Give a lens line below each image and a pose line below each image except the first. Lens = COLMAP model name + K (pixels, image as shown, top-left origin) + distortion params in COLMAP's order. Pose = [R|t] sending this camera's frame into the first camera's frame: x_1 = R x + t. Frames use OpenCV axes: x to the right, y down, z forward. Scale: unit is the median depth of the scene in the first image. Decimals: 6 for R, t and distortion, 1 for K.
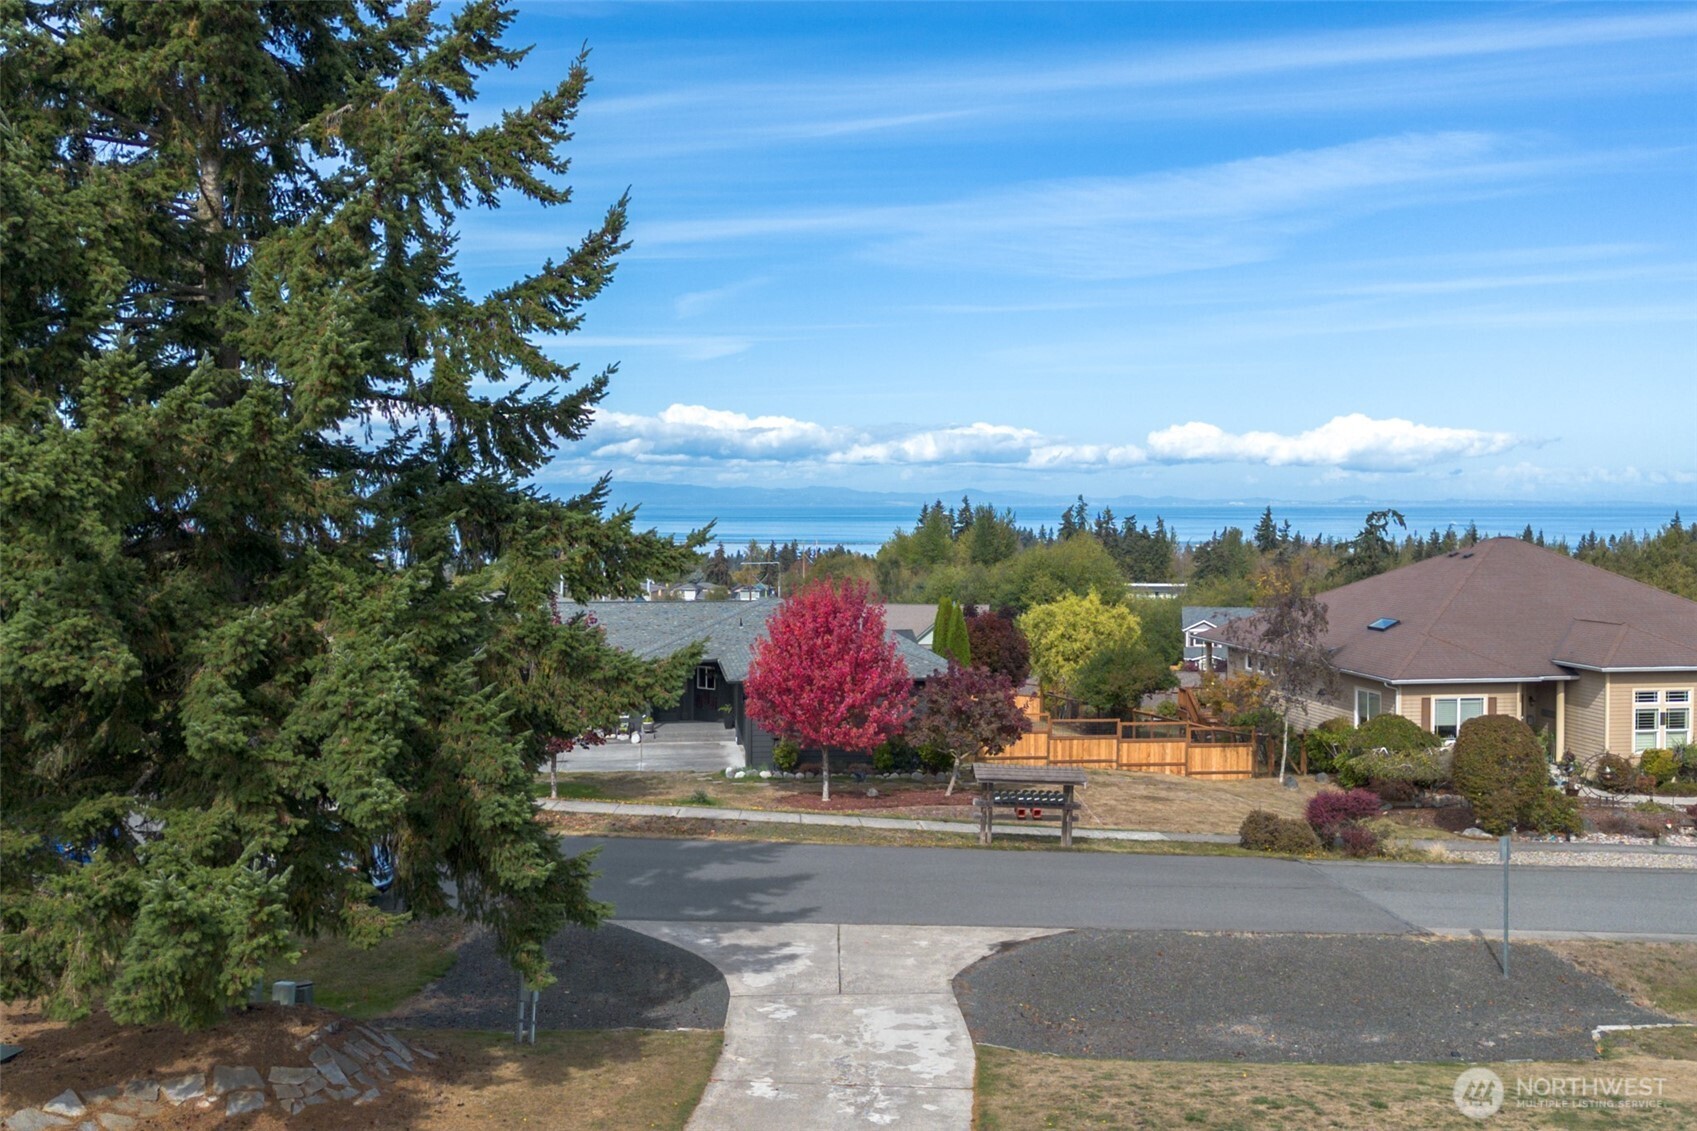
lens RADIAL K [[1195.0, 0, 851.4], [0, 1195.0, 560.0], [0, 0, 1]] dist [0.103190, -0.098881]
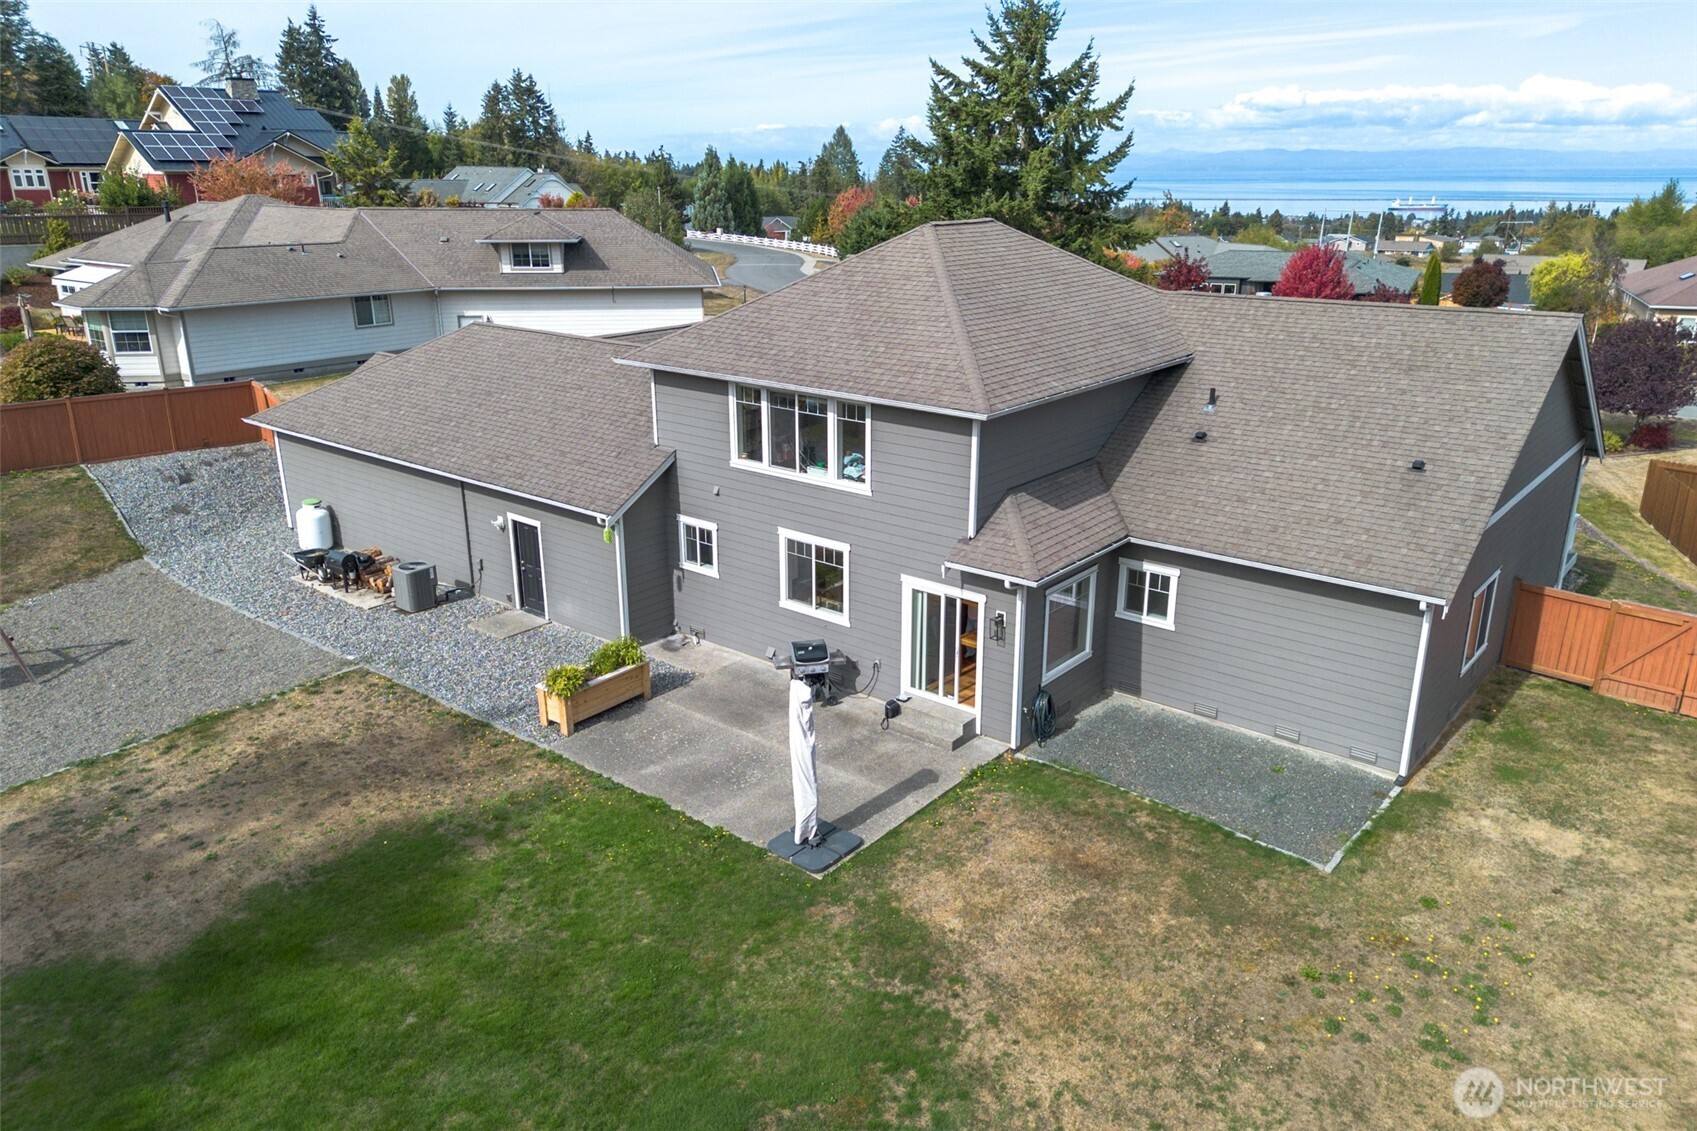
lens RADIAL K [[1195.0, 0, 851.4], [0, 1195.0, 560.0], [0, 0, 1]] dist [0.103190, -0.098881]
pose [[0.824518, 0.174429, -0.538279, 0.279618], [-0.013144, 0.956947, 0.289964, -0.027446], [0.565682, -0.232006, 0.791313, -0.570627]]
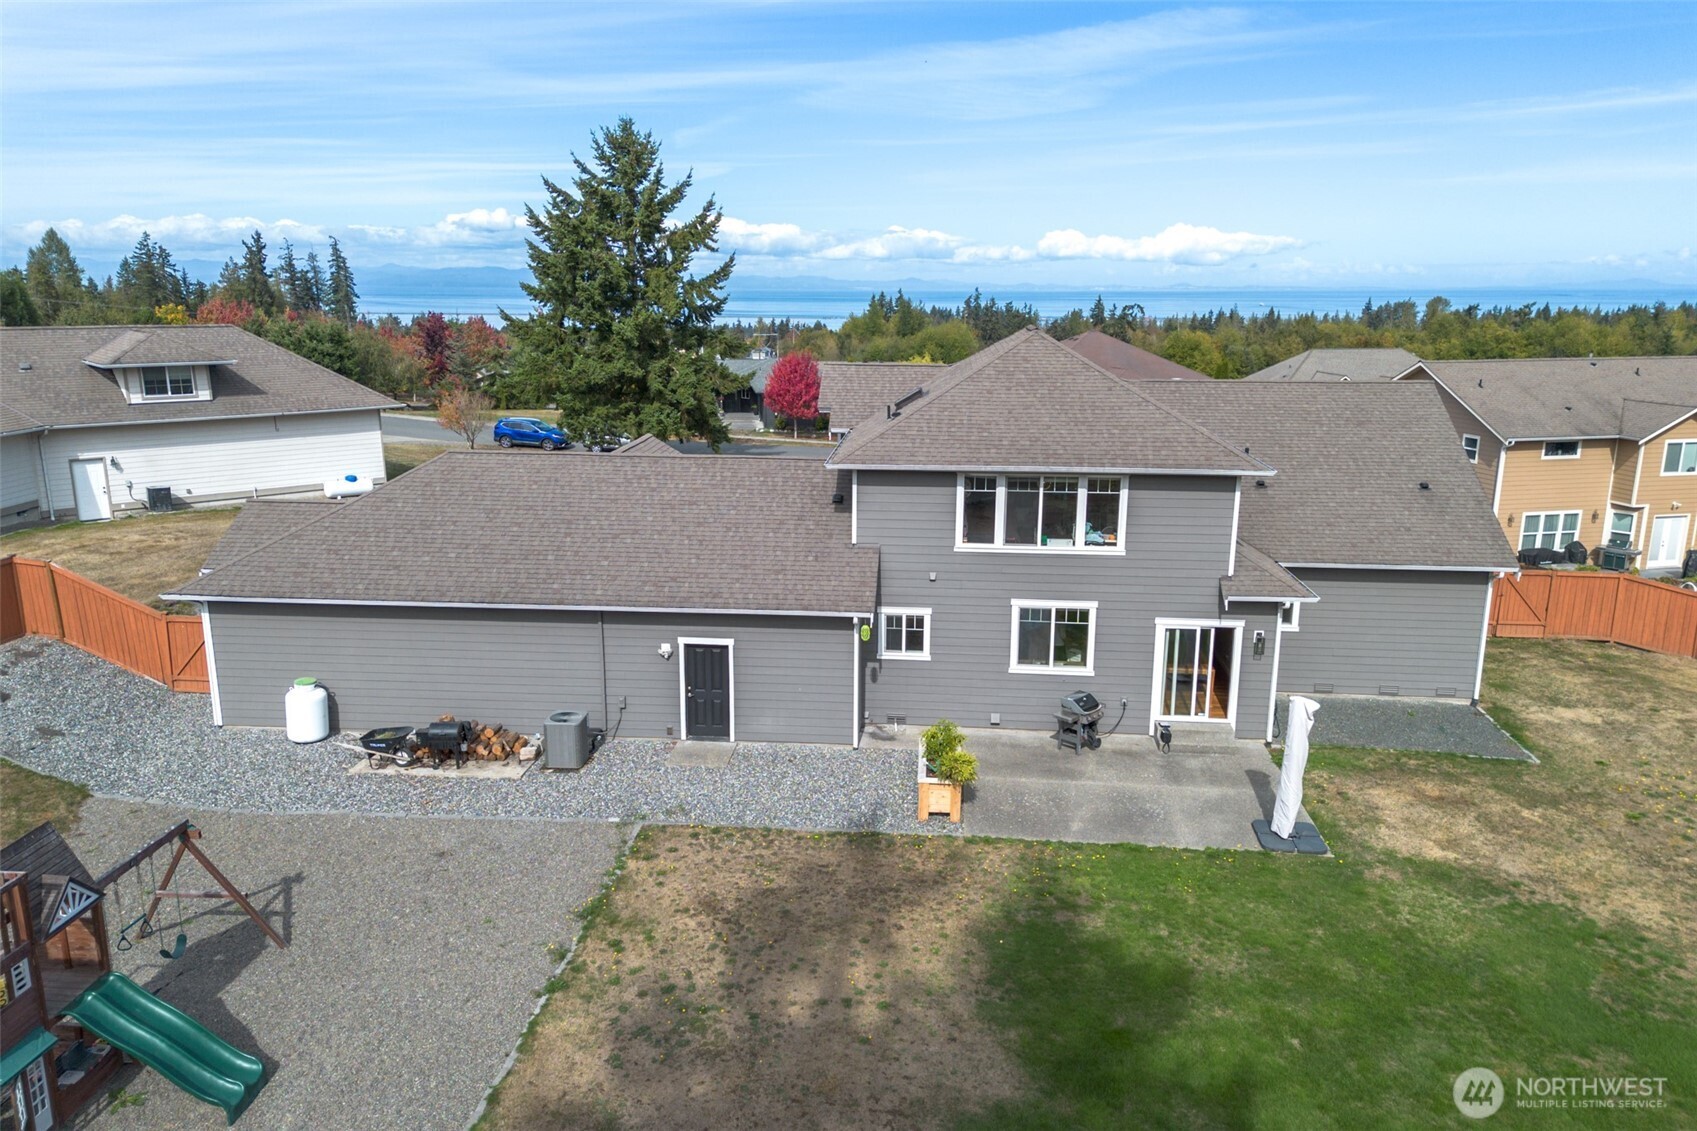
lens RADIAL K [[1195.0, 0, 851.4], [0, 1195.0, 560.0], [0, 0, 1]] dist [0.103190, -0.098881]
pose [[0.999995, 0.002908, -0.001036, 0.043582], [-0.002643, 0.979862, 0.199657, -0.024363], [0.001596, -0.199653, 0.979865, -0.669105]]
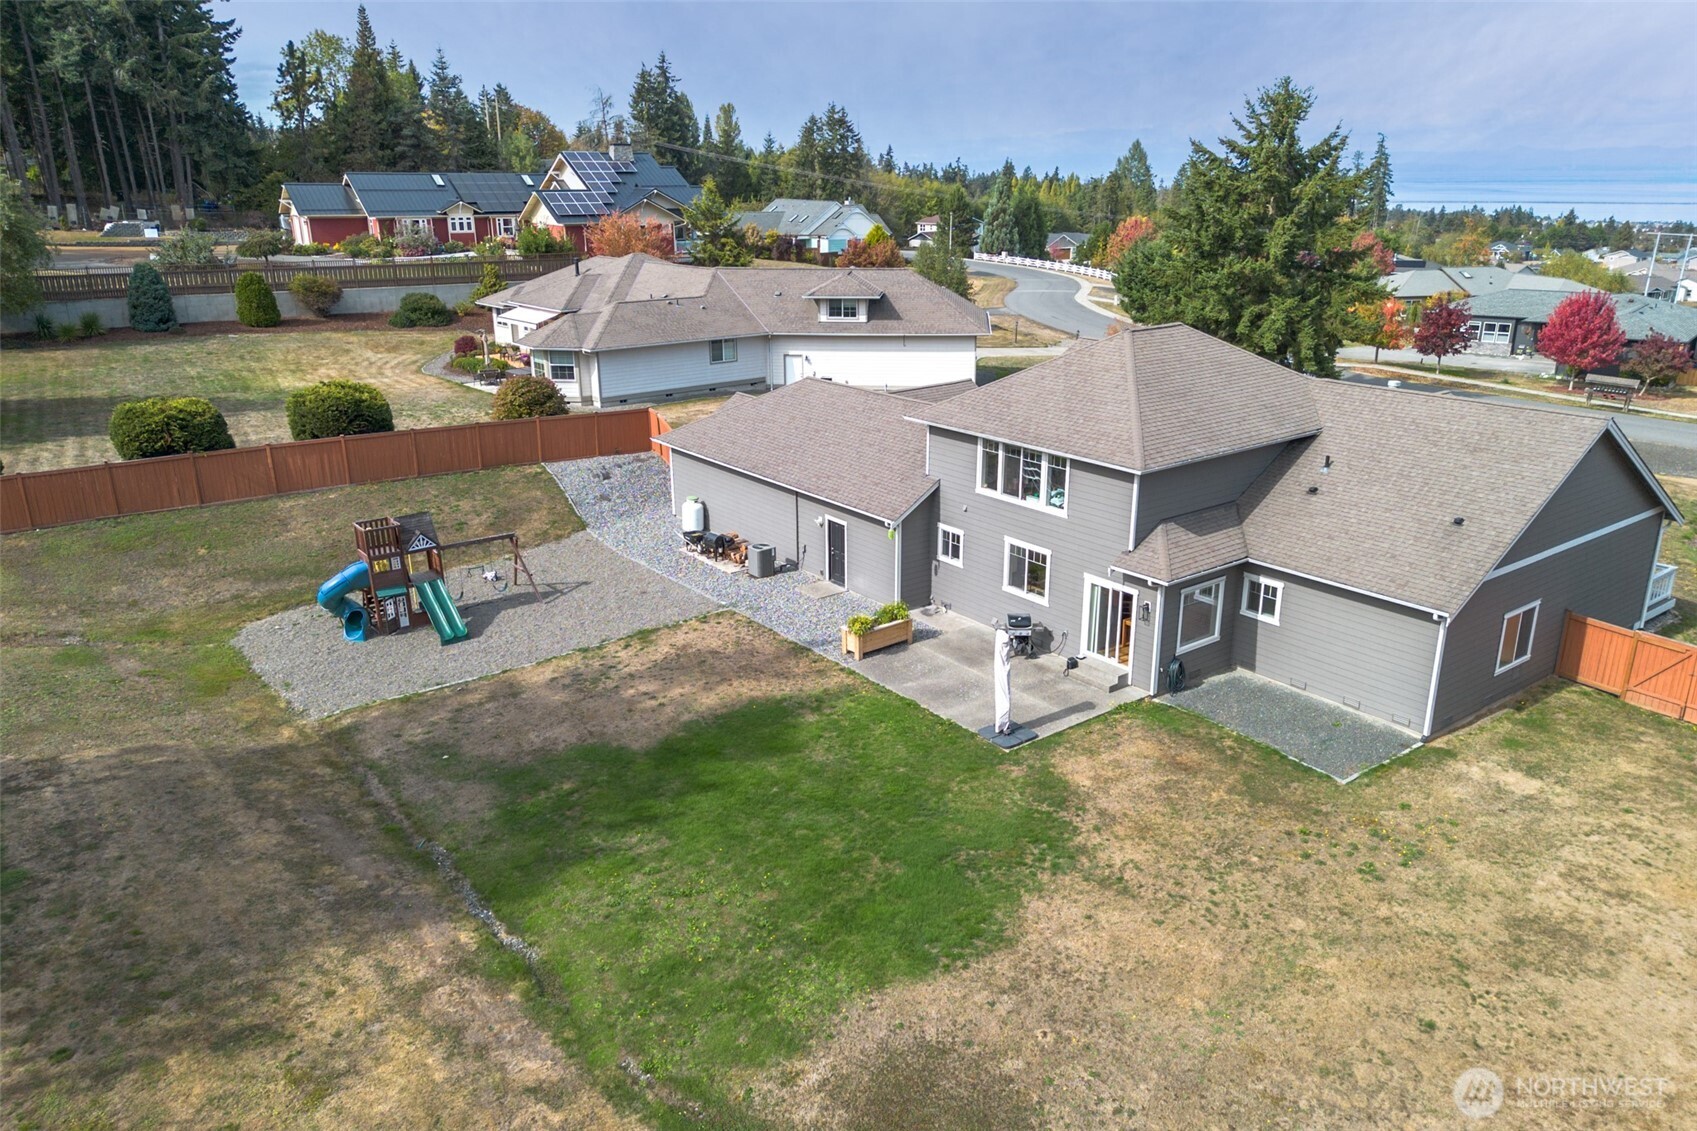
lens RADIAL K [[1195.0, 0, 851.4], [0, 1195.0, 560.0], [0, 0, 1]] dist [0.103190, -0.098881]
pose [[0.672490, 0.224210, -0.705327, 0.383198], [-0.015090, 0.956964, 0.289813, -0.069170], [0.739952, -0.184253, 0.646933, -0.677451]]
